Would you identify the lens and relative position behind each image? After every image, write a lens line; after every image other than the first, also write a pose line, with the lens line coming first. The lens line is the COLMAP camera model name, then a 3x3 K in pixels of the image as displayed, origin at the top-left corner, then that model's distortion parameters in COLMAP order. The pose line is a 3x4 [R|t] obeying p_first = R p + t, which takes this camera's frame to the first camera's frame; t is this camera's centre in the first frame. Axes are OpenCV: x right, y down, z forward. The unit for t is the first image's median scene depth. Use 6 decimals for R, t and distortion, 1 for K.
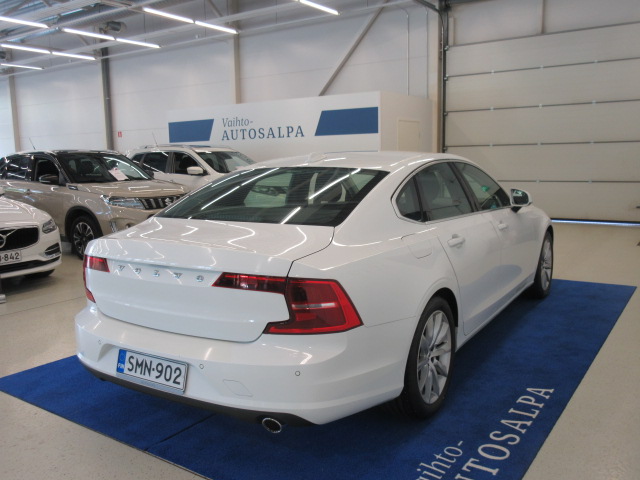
lens RADIAL K [[574.0, 0, 320.0], [0, 574.0, 240.0], [0, 0, 1]] dist [-0.006104, -0.013476]
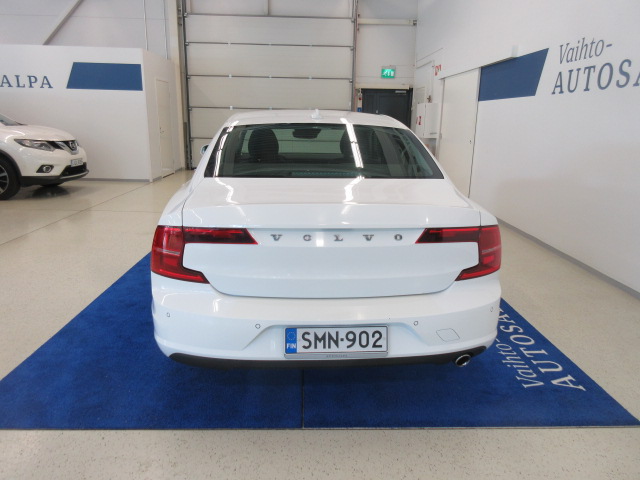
lens RADIAL K [[475.4, 0, 320.0], [0, 475.4, 240.0], [0, 0, 1]] dist [0.005695, -0.000887]
pose [[0.799309, -0.113639, 0.590077, -0.732533], [0.049519, 0.991073, 0.123786, -0.032712], [-0.598876, -0.069723, 0.797801, 0.397690]]
